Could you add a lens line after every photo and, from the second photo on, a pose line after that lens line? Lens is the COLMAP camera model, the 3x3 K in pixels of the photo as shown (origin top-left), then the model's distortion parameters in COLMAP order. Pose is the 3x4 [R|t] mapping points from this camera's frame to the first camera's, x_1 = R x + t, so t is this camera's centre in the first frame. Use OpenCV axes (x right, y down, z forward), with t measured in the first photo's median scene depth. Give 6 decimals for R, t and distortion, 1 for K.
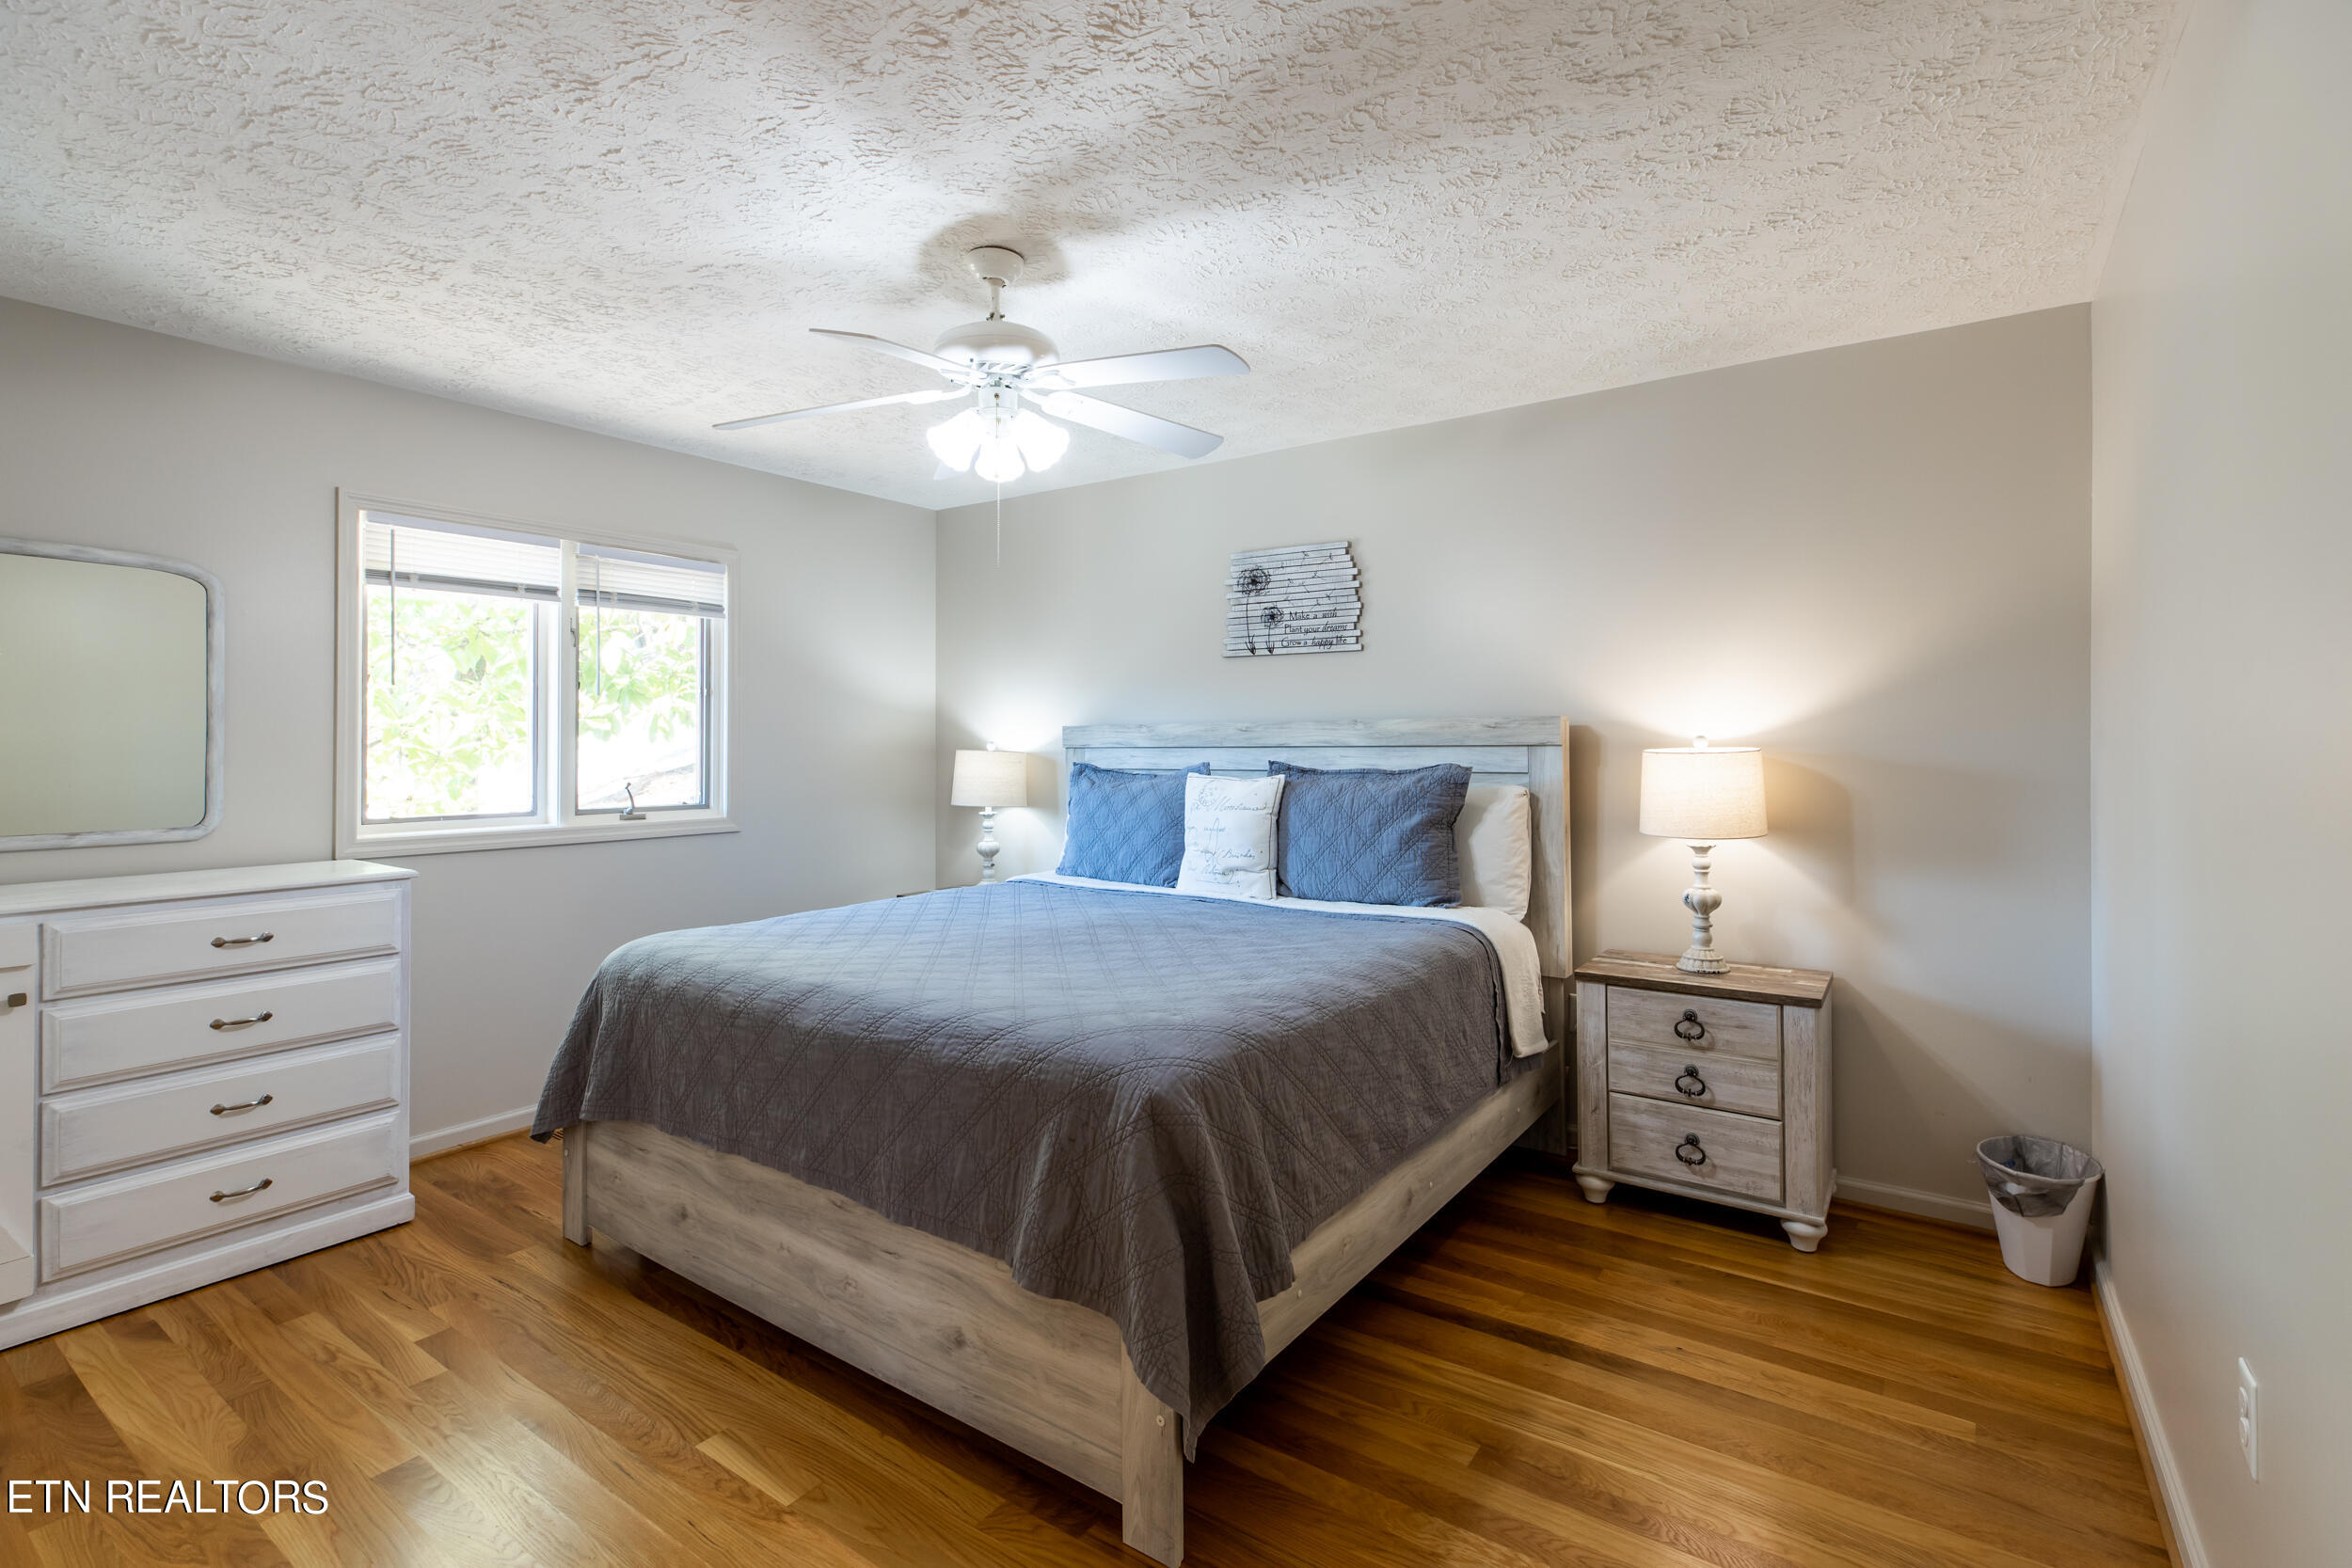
lens RADIAL K [[1074.0, 0, 1171.9], [0, 1074.0, 727.0], [0, 0, 1]] dist [0.001612, 0.000103]
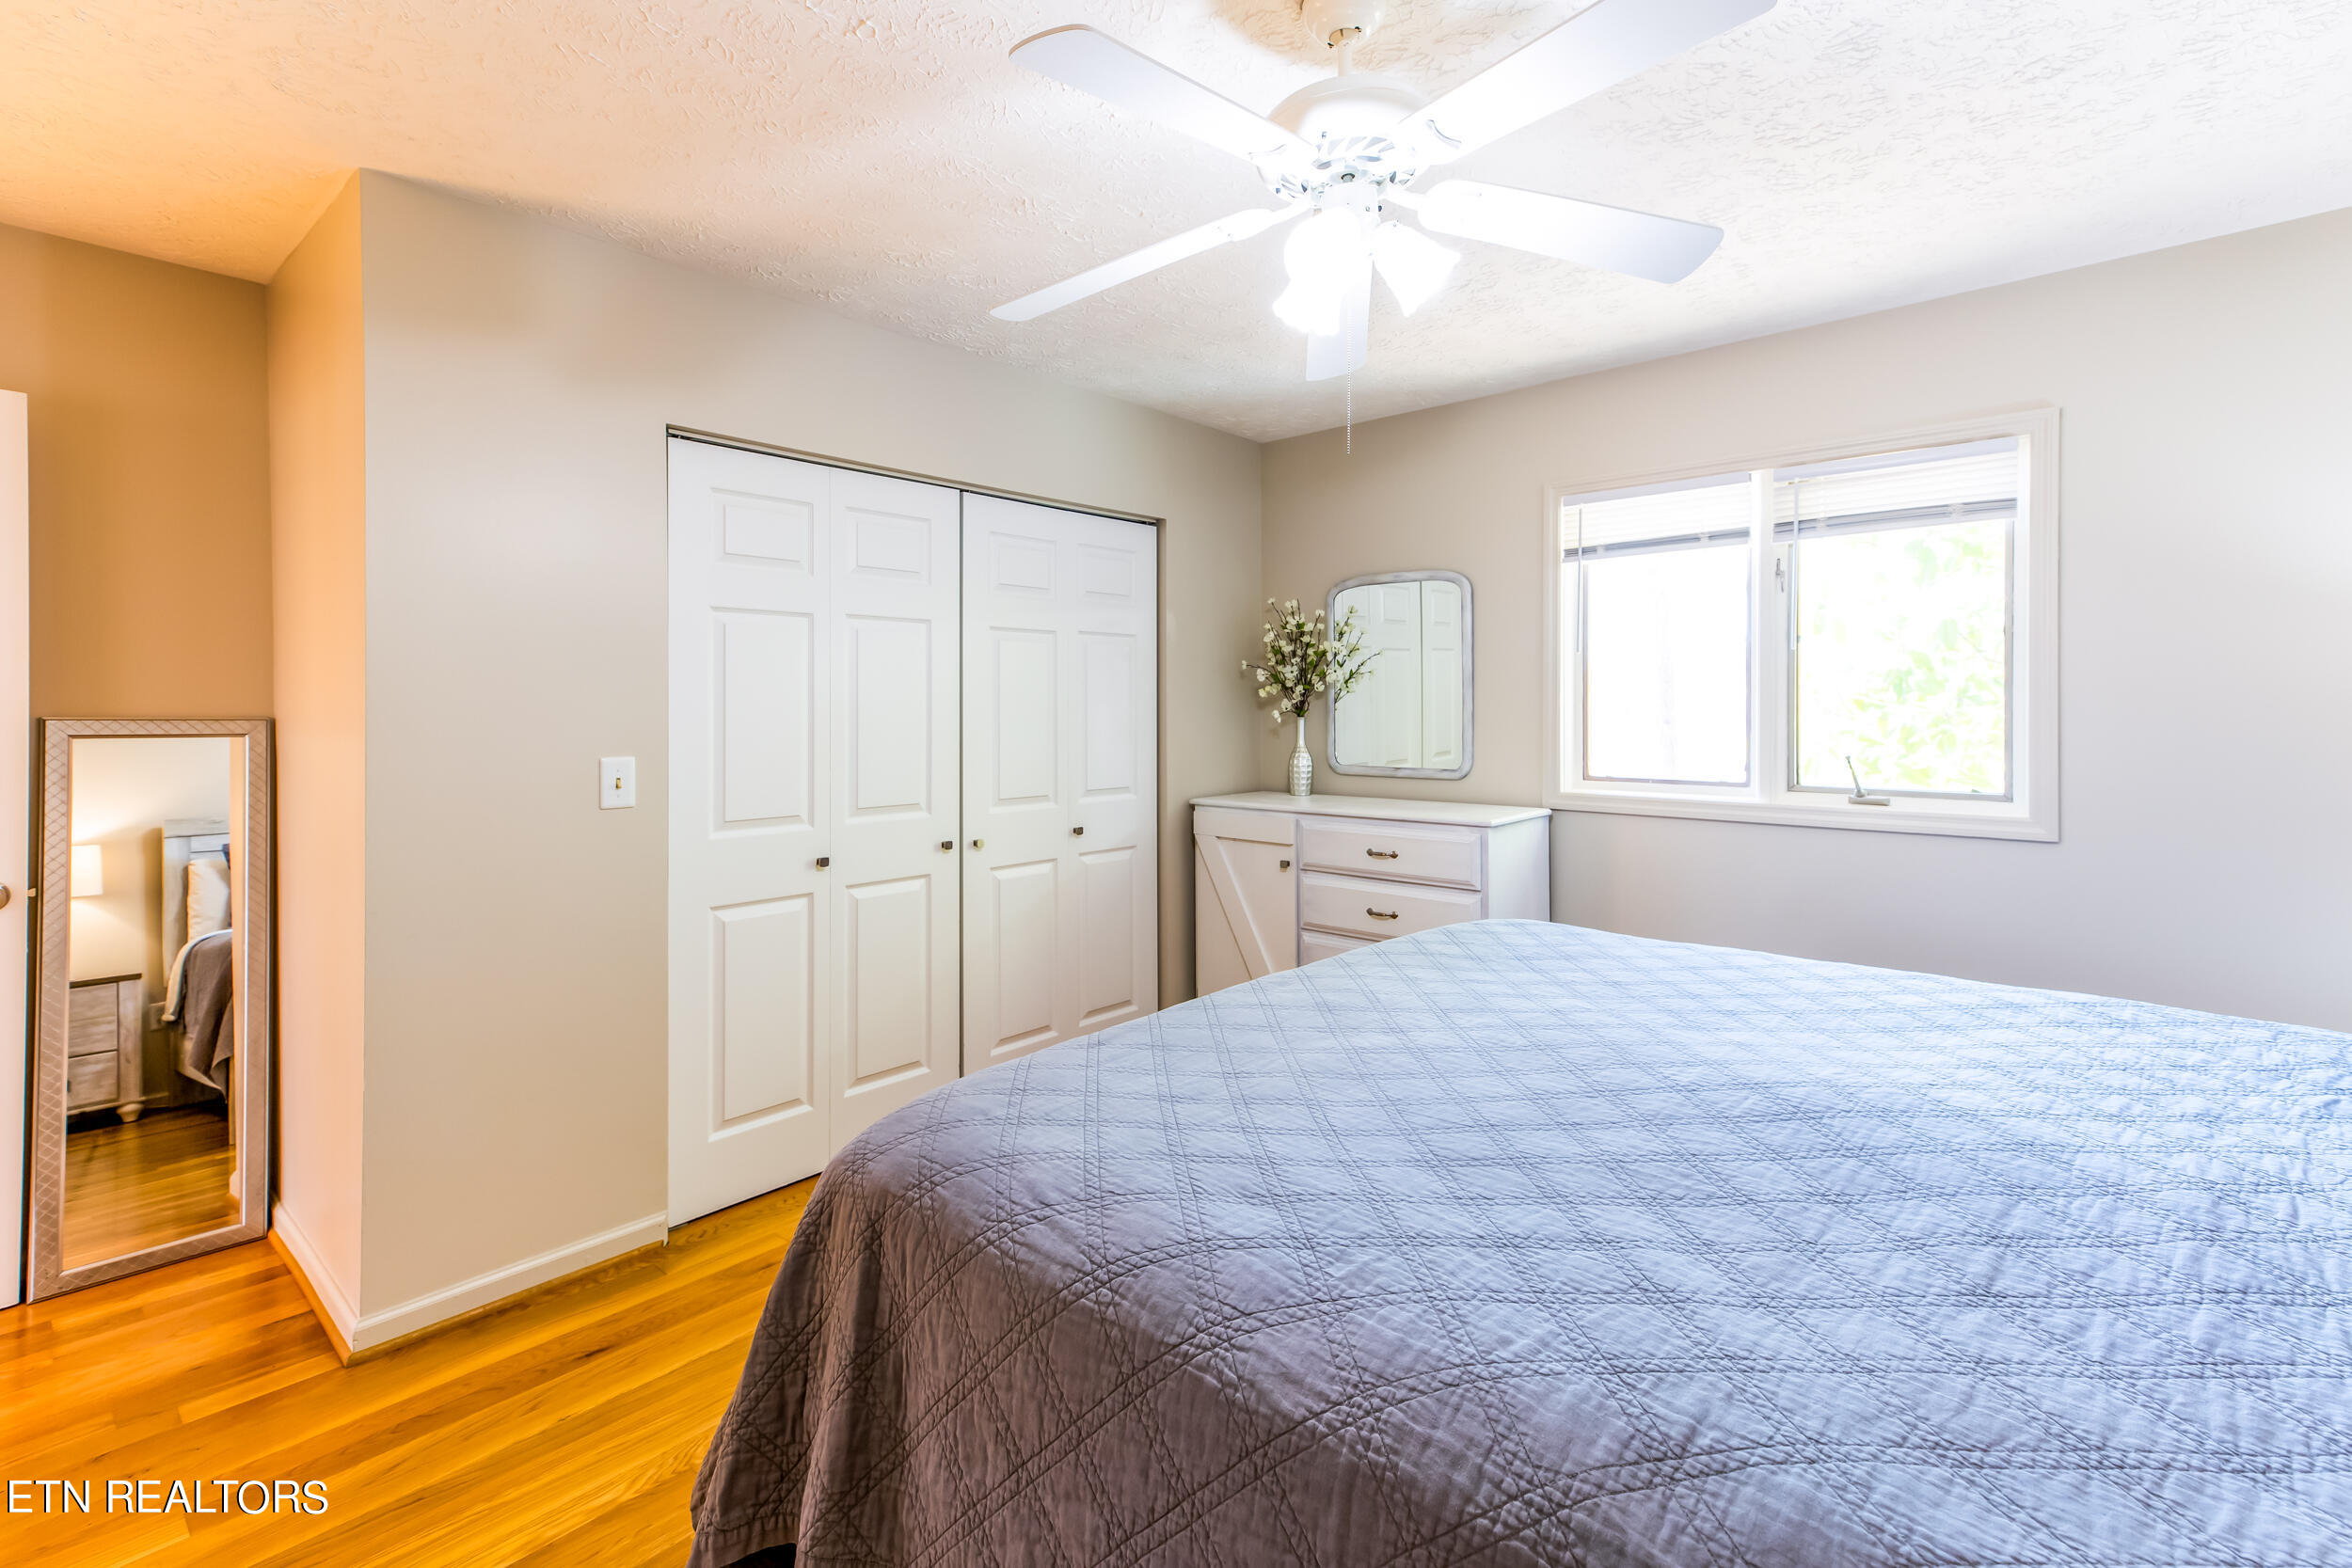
lens RADIAL K [[1074.0, 0, 1171.9], [0, 1074.0, 727.0], [0, 0, 1]] dist [0.001612, 0.000103]
pose [[-0.122315, 0.009737, -0.992444, 0.346558], [0.012721, 0.999885, 0.008242, 0.018439], [0.992410, -0.011616, -0.122425, 0.637542]]
